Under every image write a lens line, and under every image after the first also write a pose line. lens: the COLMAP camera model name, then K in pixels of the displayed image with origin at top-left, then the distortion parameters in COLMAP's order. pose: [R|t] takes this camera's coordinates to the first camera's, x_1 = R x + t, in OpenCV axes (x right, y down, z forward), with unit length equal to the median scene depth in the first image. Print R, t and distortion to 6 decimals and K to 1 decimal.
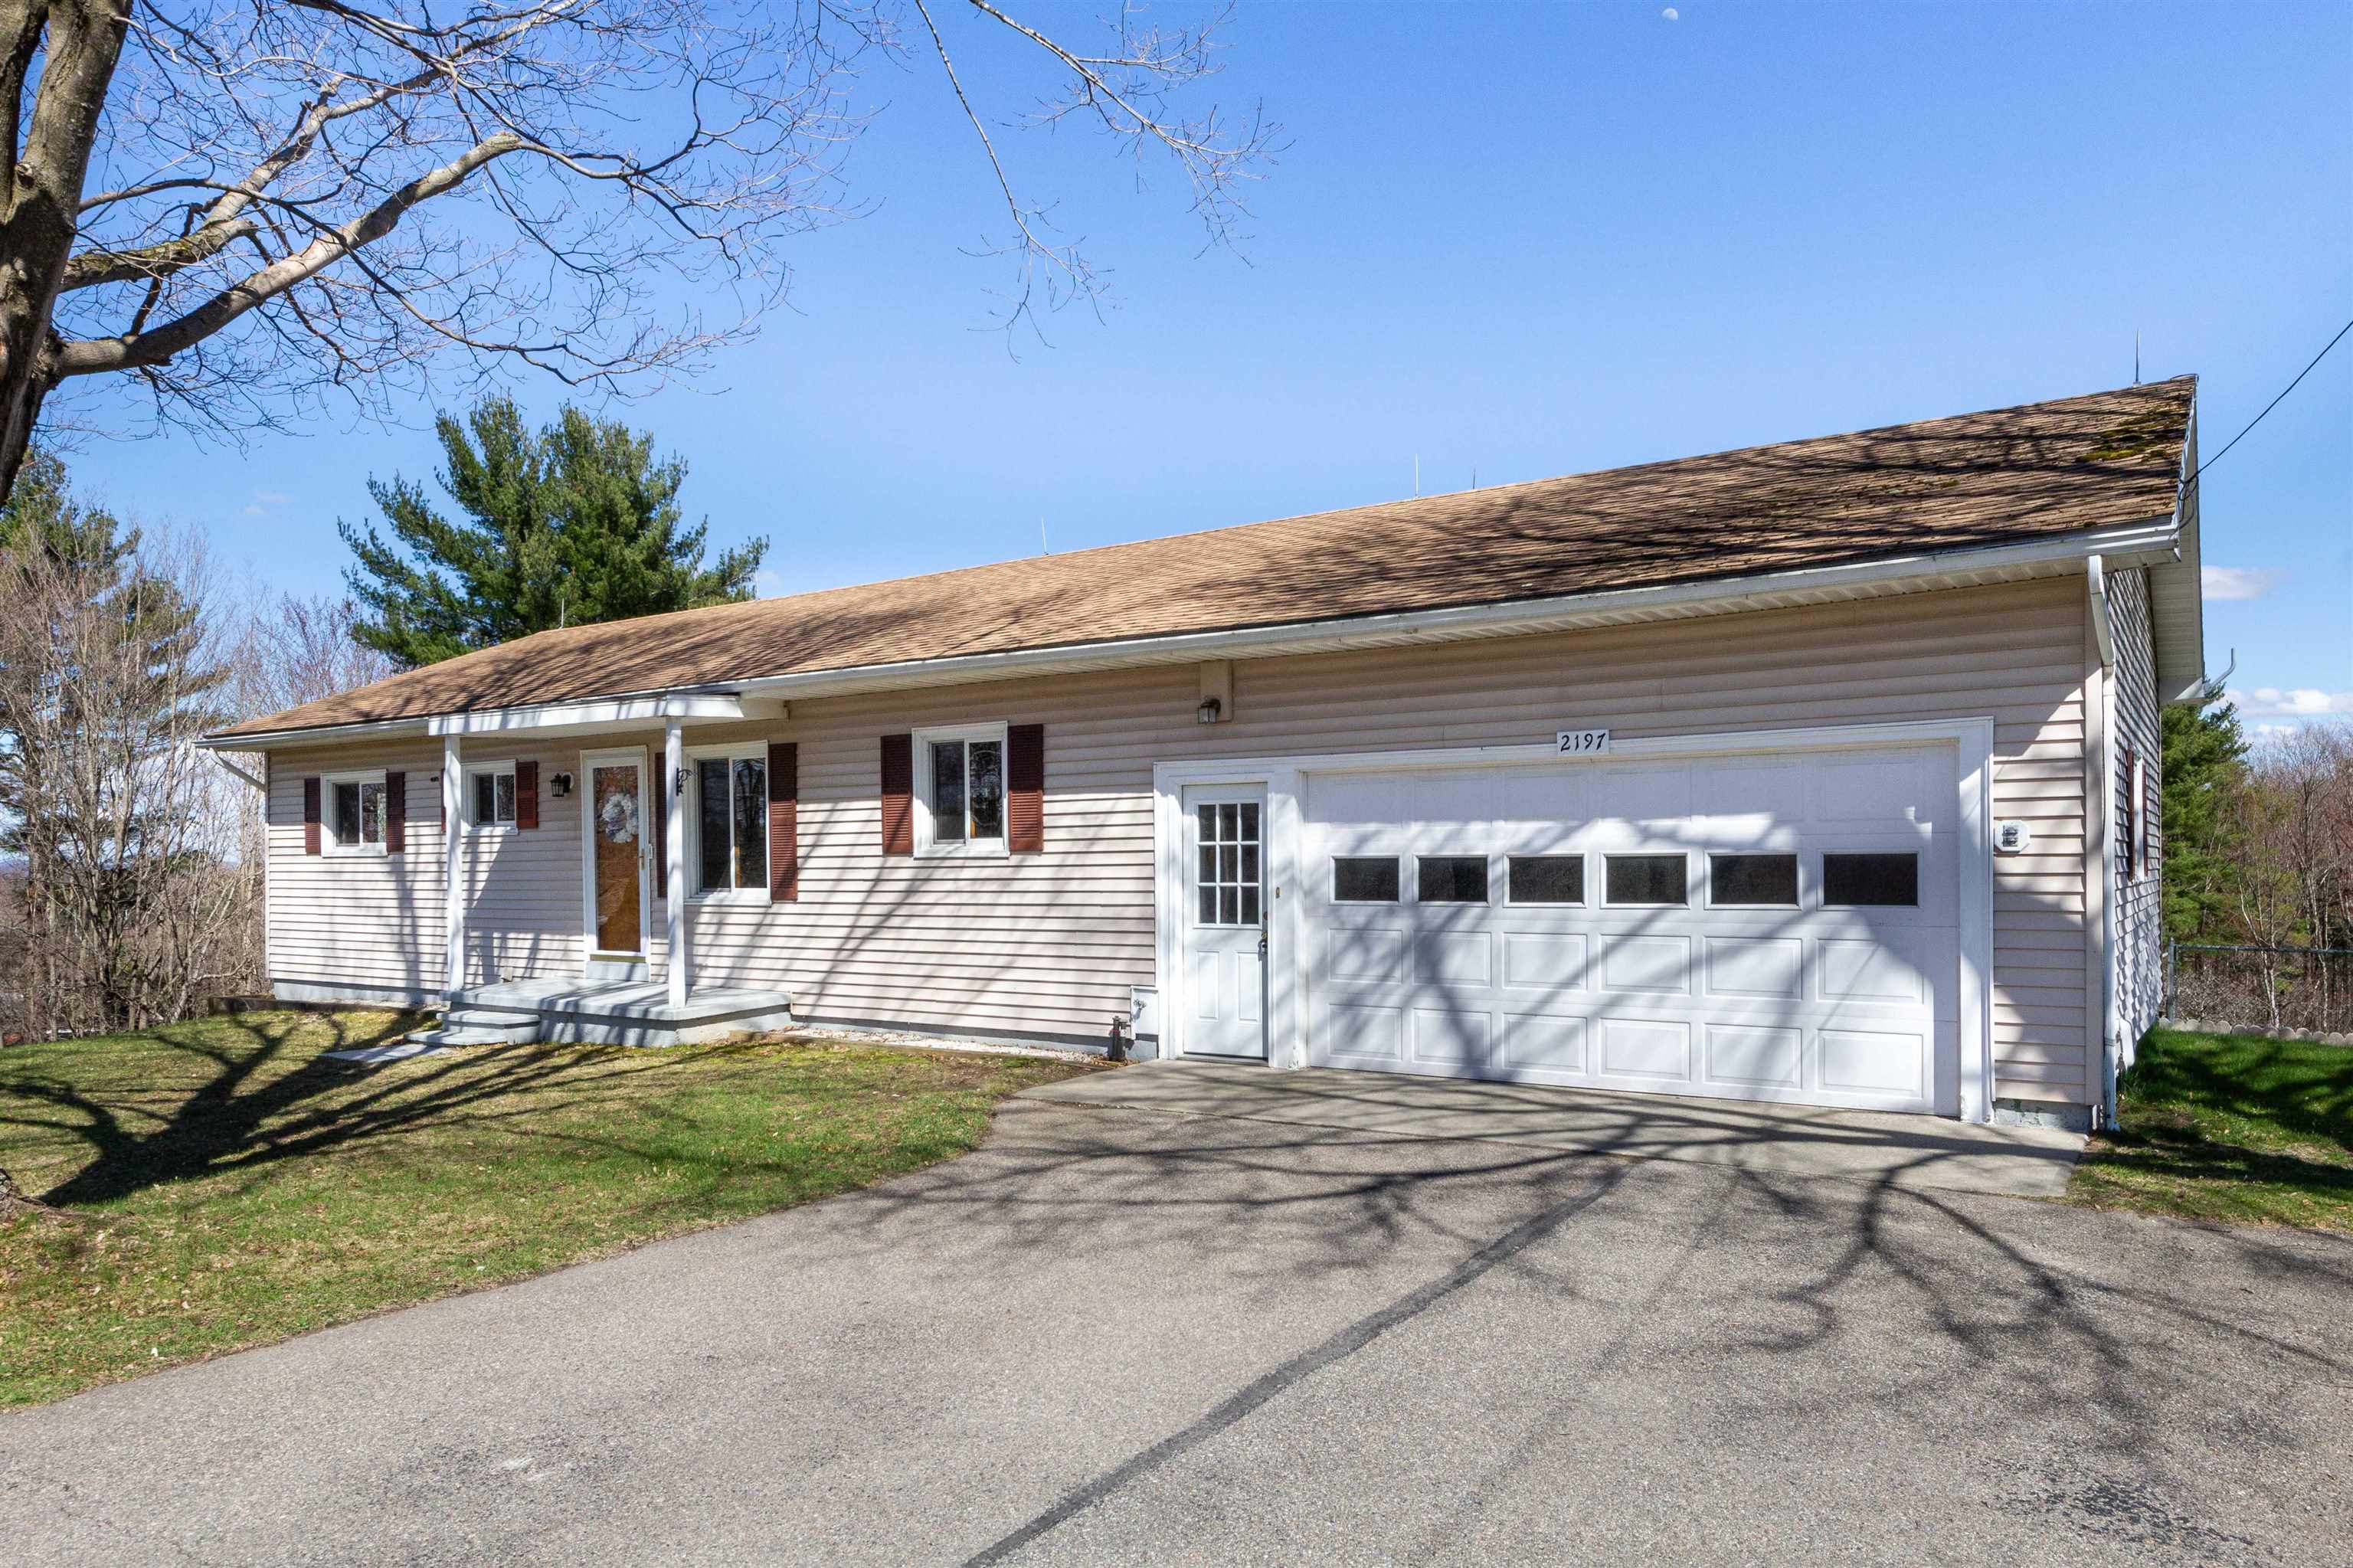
lens RADIAL K [[1525.5, 0, 1177.8], [0, 1525.5, 834.2], [0, 0, 1]] dist [0.003229, 0.001973]
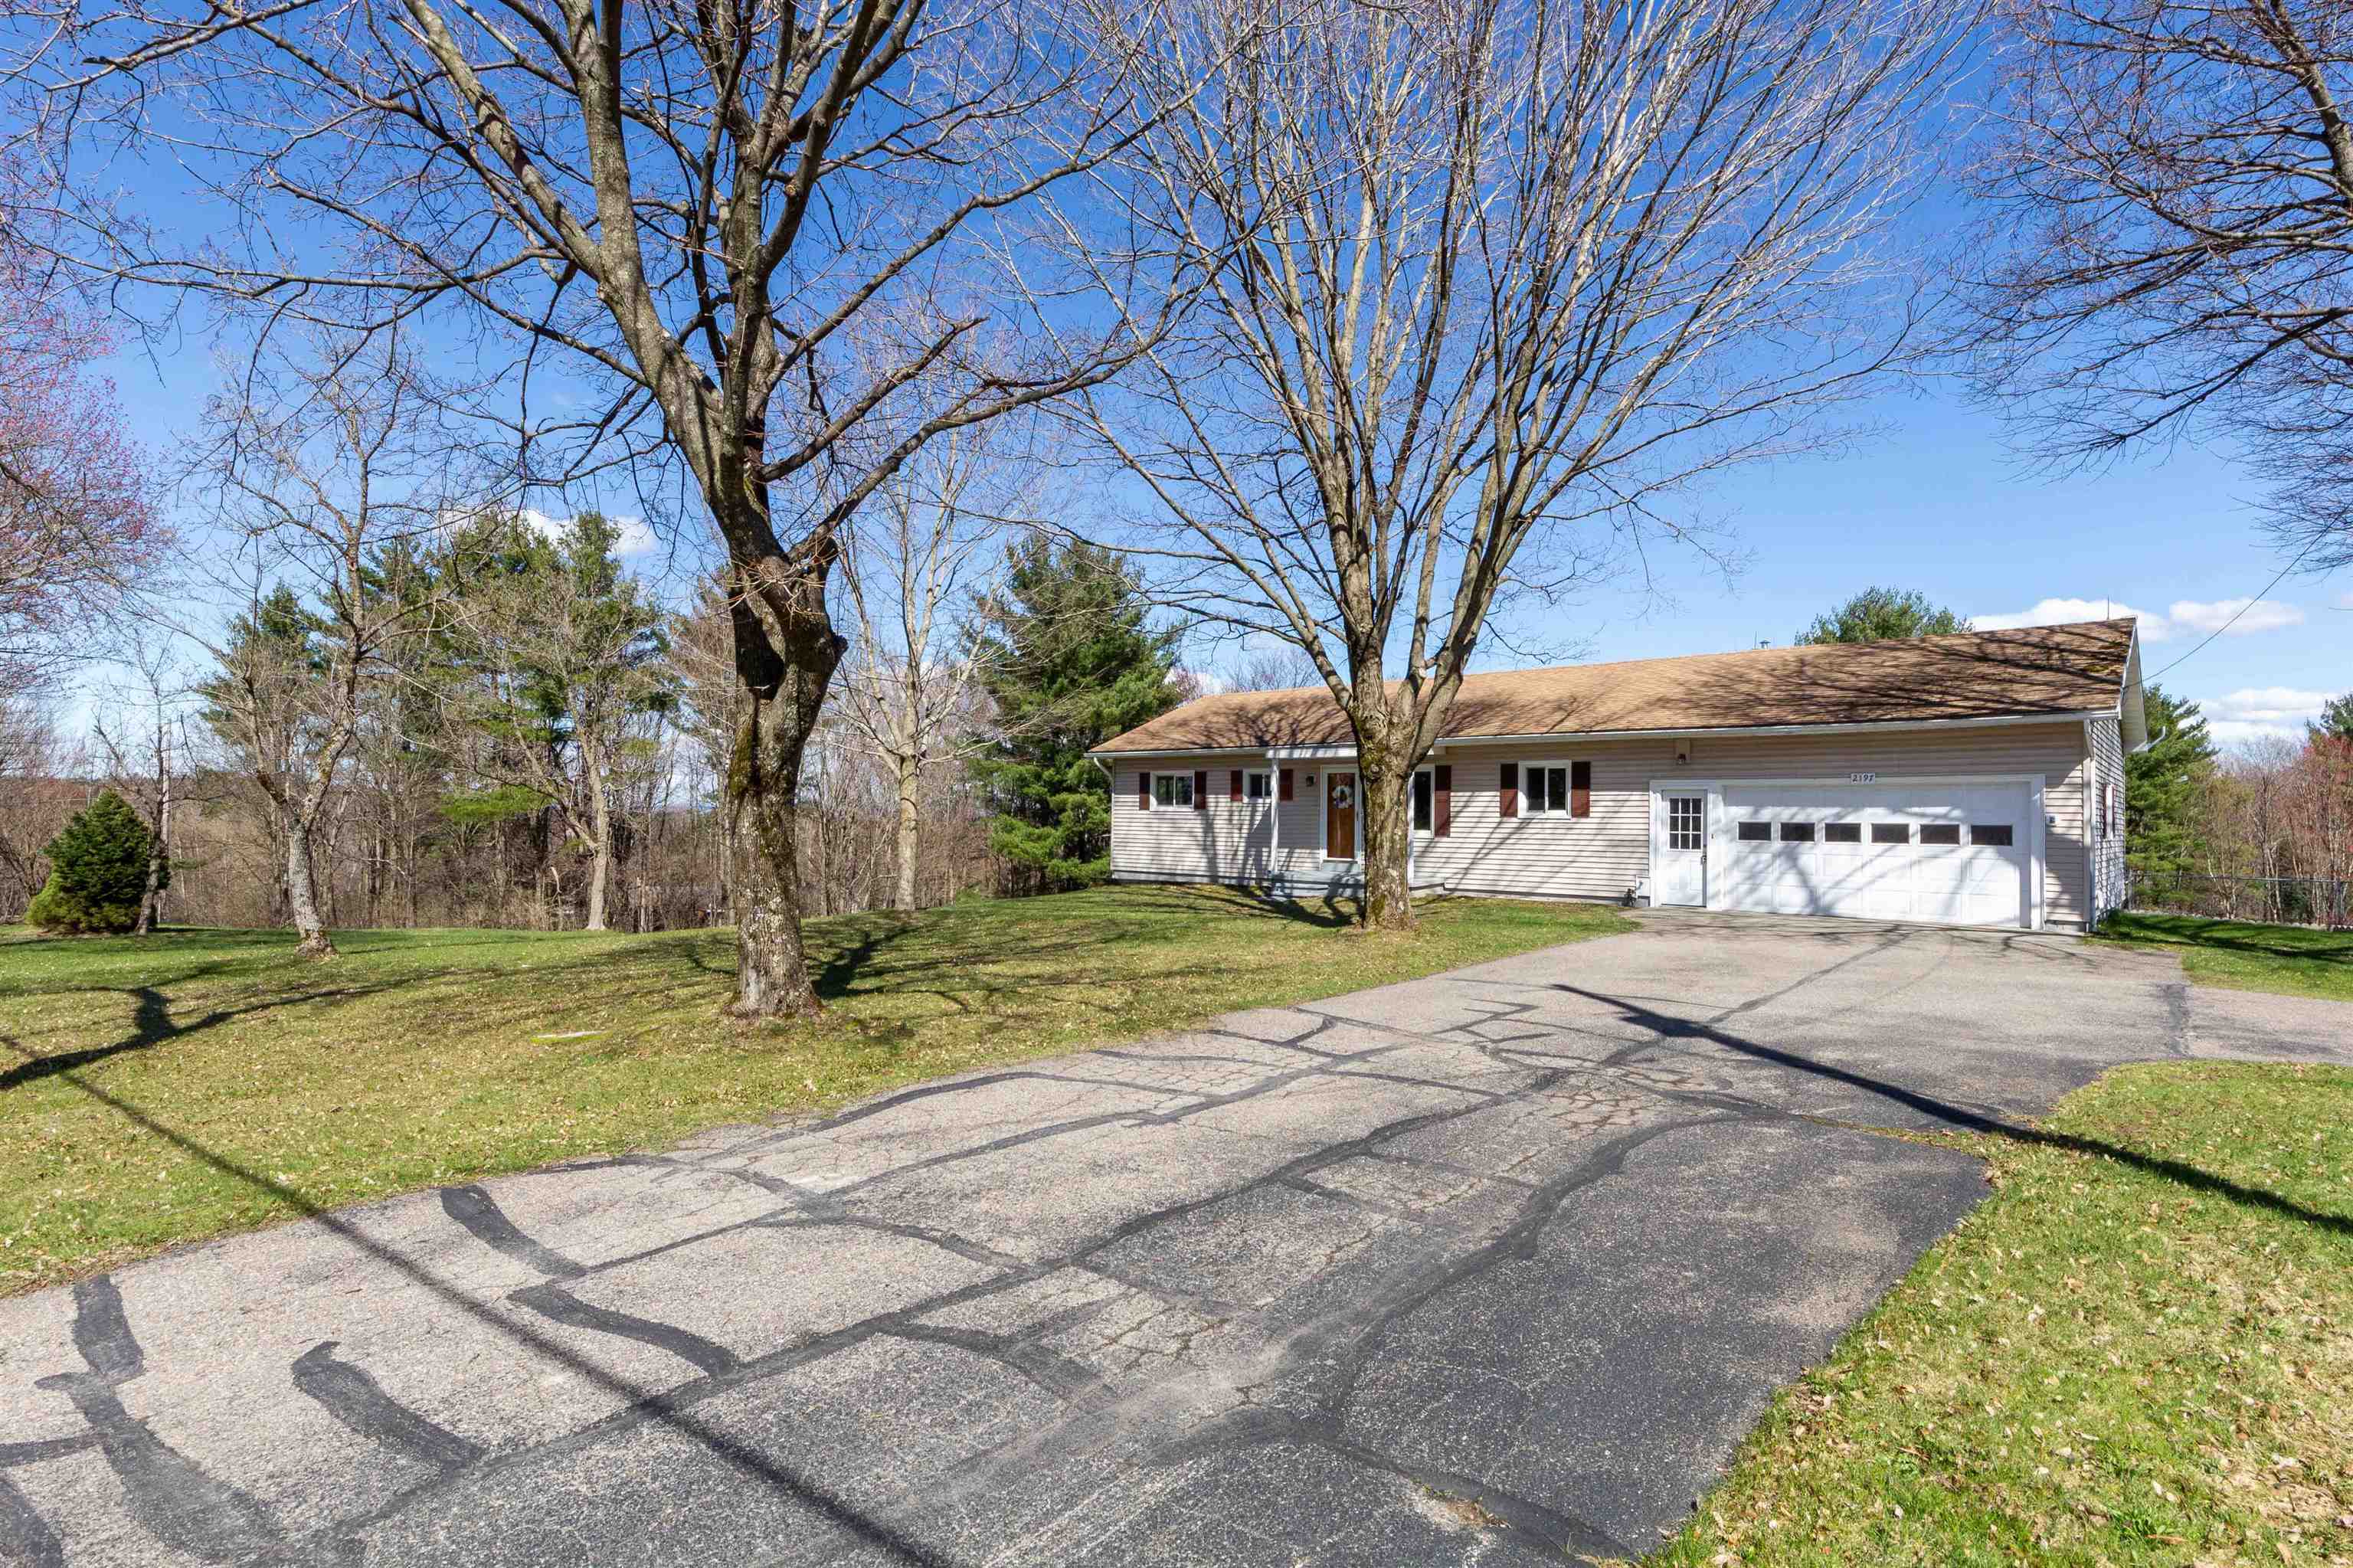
lens RADIAL K [[1121.7, 0, 1176.5], [0, 1121.7, 784.0], [0, 0, 1]] dist [0.001954, -0.011201]
pose [[0.989038, 0.015273, -0.146867, -0.468351], [-0.017033, 0.999797, -0.010729, -0.009093], [0.146674, 0.013113, 0.989098, -0.795465]]
